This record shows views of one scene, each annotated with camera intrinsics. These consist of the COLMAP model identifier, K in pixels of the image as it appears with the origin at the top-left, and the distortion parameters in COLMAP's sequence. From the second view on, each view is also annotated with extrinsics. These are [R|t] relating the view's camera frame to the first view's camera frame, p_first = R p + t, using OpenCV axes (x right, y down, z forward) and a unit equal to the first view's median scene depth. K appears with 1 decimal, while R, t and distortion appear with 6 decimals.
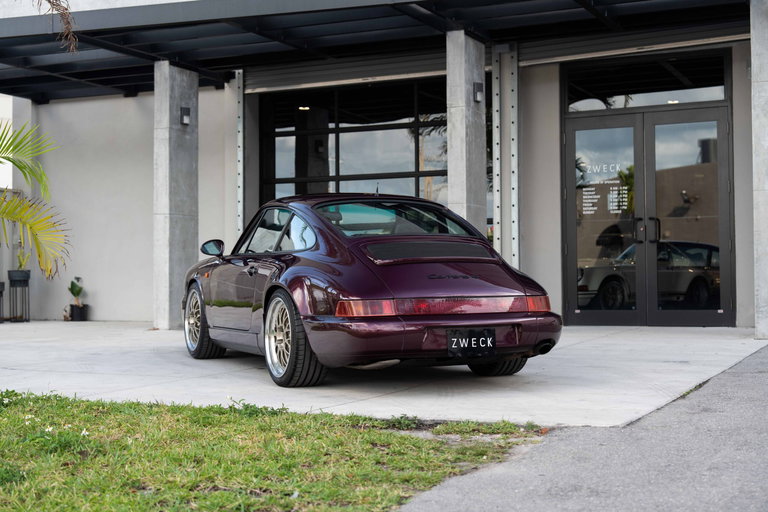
lens RADIAL K [[1162.9, 0, 384.0], [0, 1162.9, 256.0], [0, 0, 1]] dist [0.020914, 0.000000]
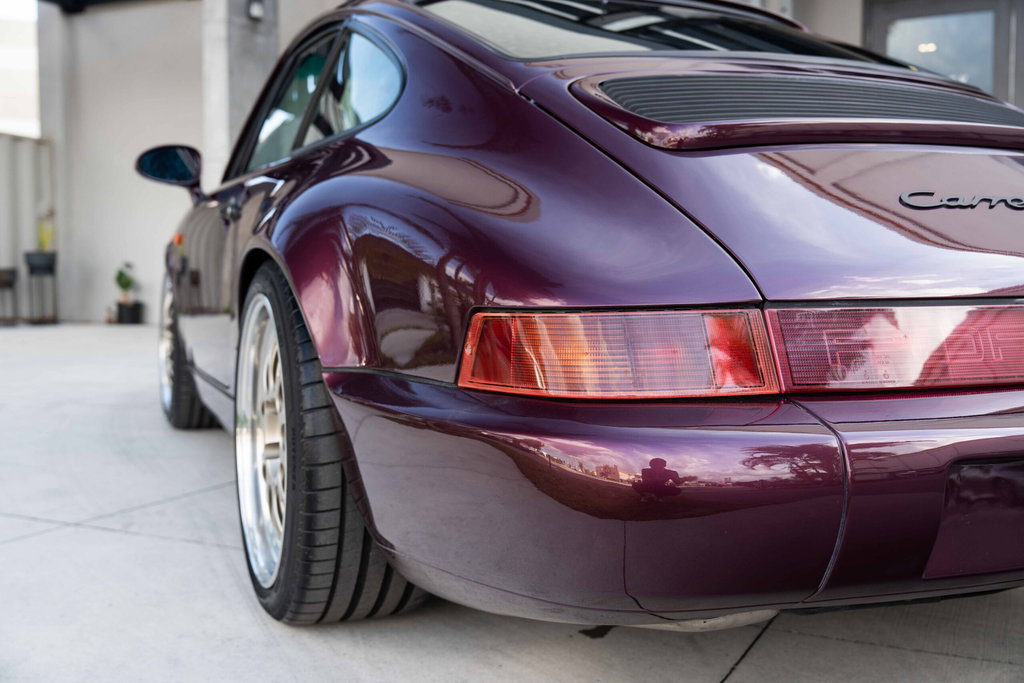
lens RADIAL K [[1136.1, 0, 511.6], [0, 1136.1, 337.5], [0, 0, 1]] dist [-0.068880, 0.000000]
pose [[0.999411, 0.022507, -0.025914, -0.013631], [-0.020686, 0.997436, 0.068514, 0.014191], [0.027390, -0.067938, 0.997314, 0.393253]]
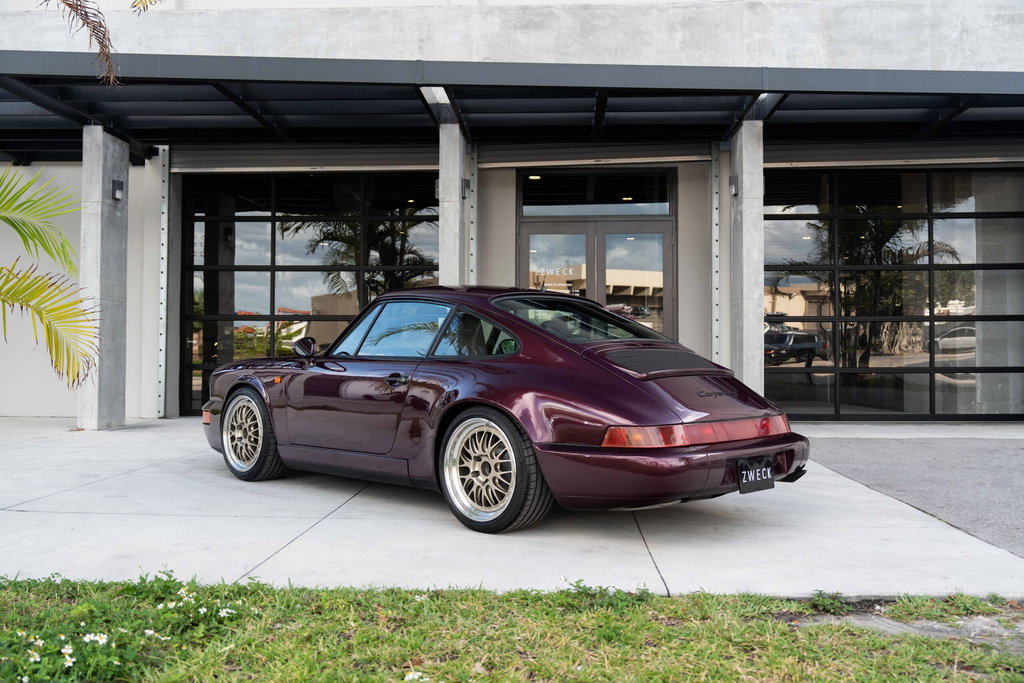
lens RADIAL K [[943.0, 0, 513.3], [0, 943.0, 338.3], [0, 0, 1]] dist [-0.005733, 0.000000]
pose [[0.922310, 0.021302, 0.385864, -0.169167], [-0.019858, 0.999773, -0.007729, -0.007053], [-0.385941, -0.000534, 0.922523, 0.217919]]
